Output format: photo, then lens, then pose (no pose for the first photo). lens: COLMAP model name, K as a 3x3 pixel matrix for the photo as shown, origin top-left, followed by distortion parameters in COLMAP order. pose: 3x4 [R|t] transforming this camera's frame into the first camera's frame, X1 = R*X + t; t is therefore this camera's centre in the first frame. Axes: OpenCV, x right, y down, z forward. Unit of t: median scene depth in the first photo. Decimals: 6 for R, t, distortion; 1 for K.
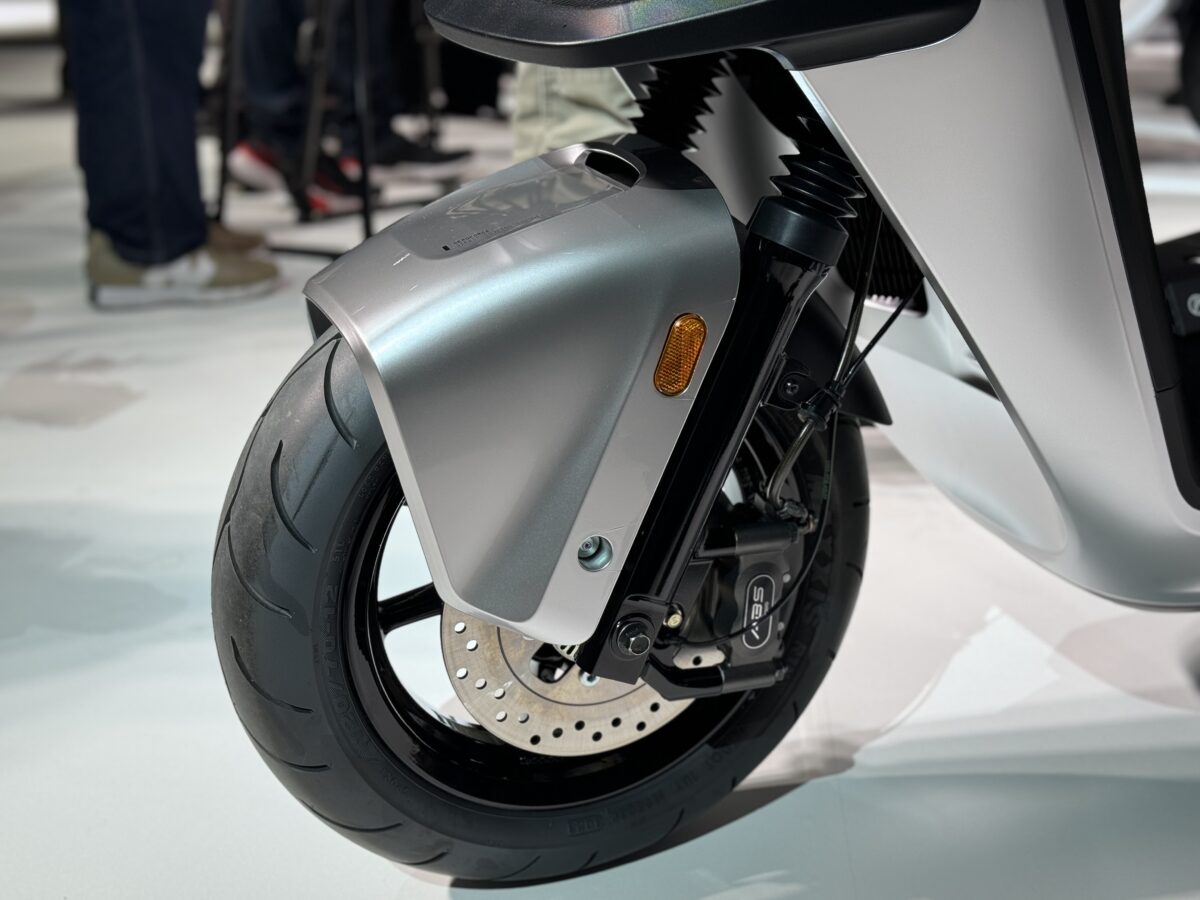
lens RADIAL K [[1663.2, 0, 600.9], [0, 1663.2, 452.7], [0, 0, 1]] dist [0.106486, 0.000000]
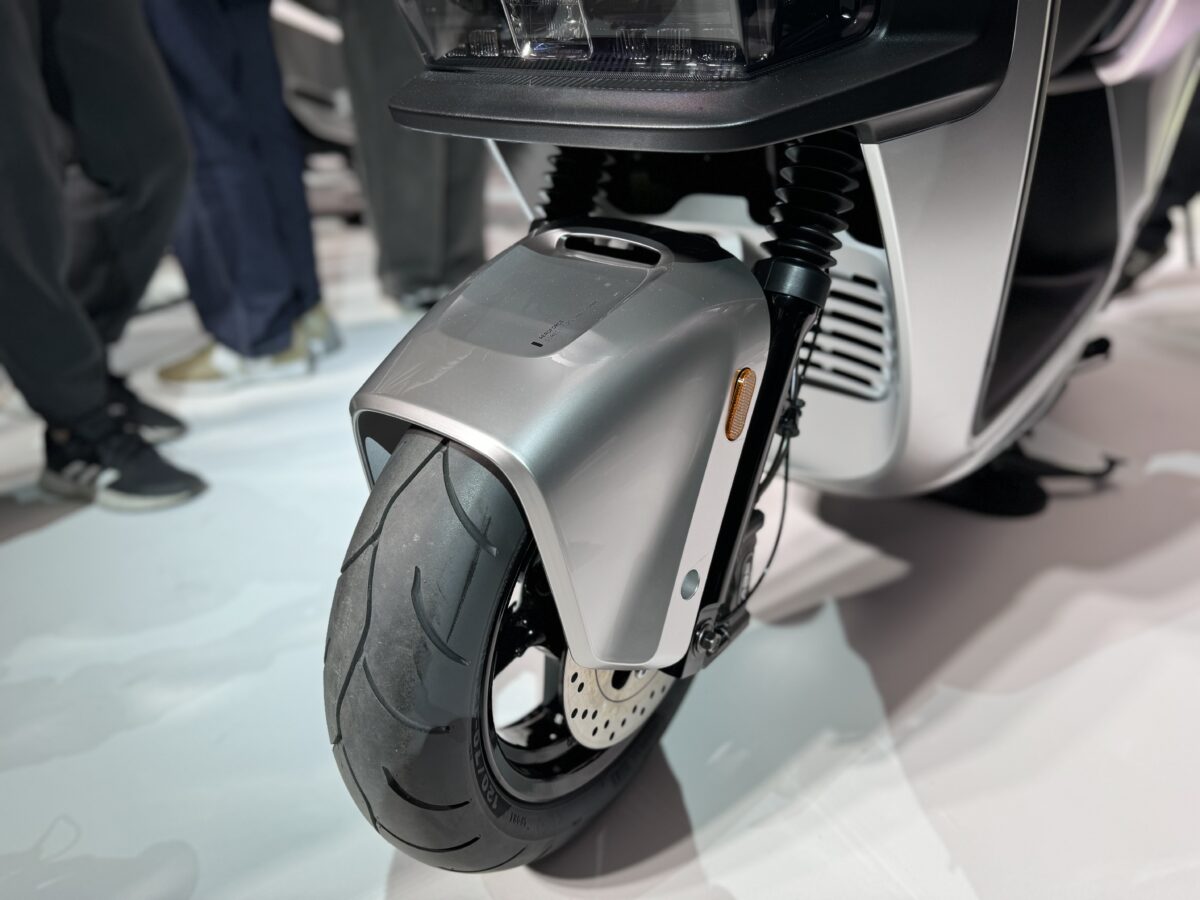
lens RADIAL K [[849.5, 0, 604.7], [0, 849.5, 454.8], [0, 0, 1]] dist [0.059203, -0.037151]
pose [[0.852516, -0.213762, 0.476994, -0.317748], [0.167020, 0.976116, 0.138931, -0.120275], [-0.495299, -0.038773, 0.867857, 0.516369]]
